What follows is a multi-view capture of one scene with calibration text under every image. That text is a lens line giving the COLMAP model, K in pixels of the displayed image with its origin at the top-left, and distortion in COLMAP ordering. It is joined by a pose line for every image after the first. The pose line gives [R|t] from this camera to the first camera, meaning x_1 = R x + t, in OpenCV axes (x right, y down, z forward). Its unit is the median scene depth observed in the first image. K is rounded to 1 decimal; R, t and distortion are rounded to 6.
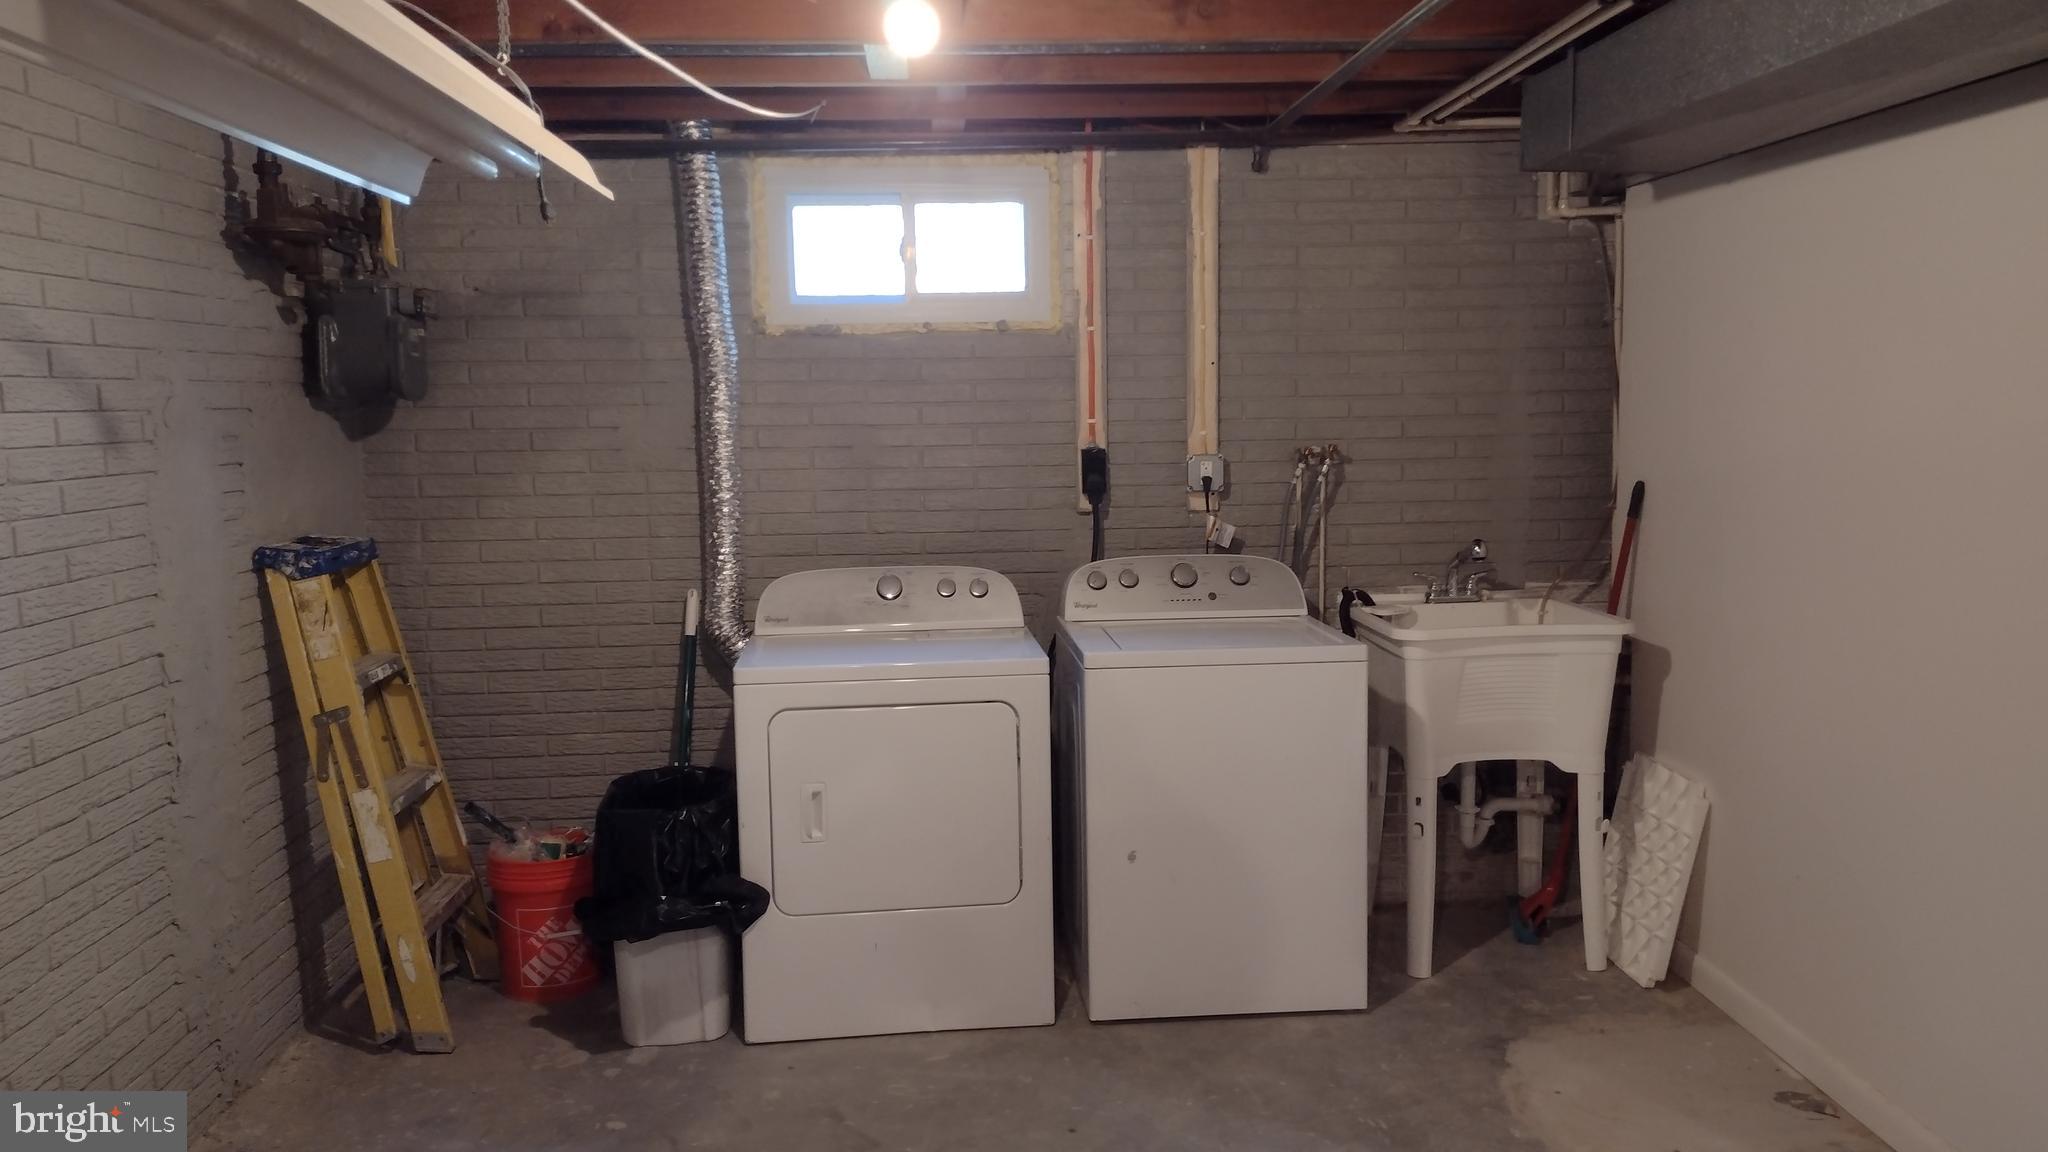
lens RADIAL K [[1471.4, 0, 1024.0], [0, 1471.4, 576.0], [0, 0, 1]] dist [0.041812, -0.104007]
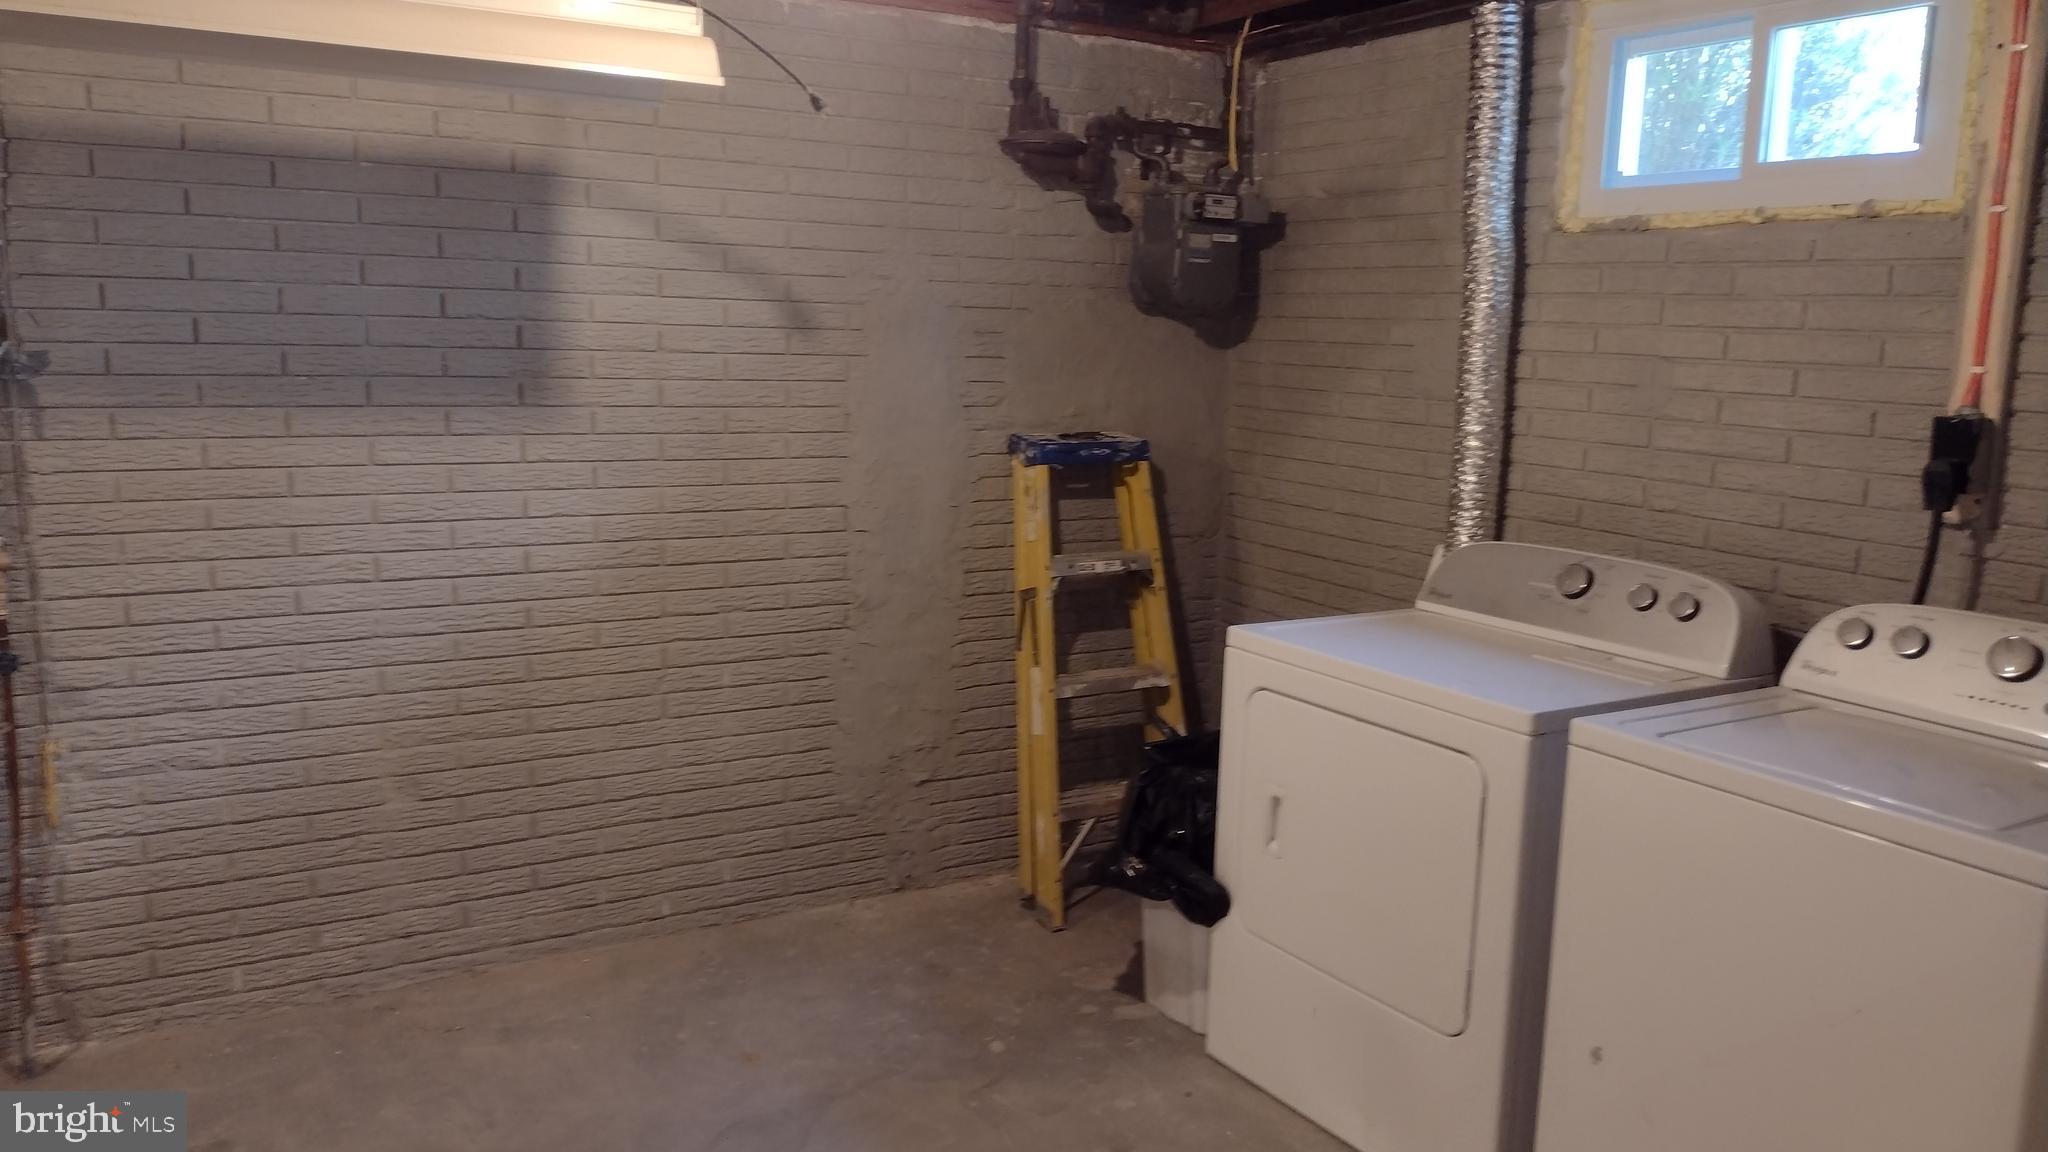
lens RADIAL K [[1499.2, 0, 1025.6], [0, 1499.2, 583.1], [0, 0, 1]] dist [0.092298, -0.167160]
pose [[0.450819, 0.182039, -0.873856, 0.420635], [-0.139501, 0.981323, 0.132458, -0.050381], [0.881647, 0.062189, 0.467793, 0.399760]]
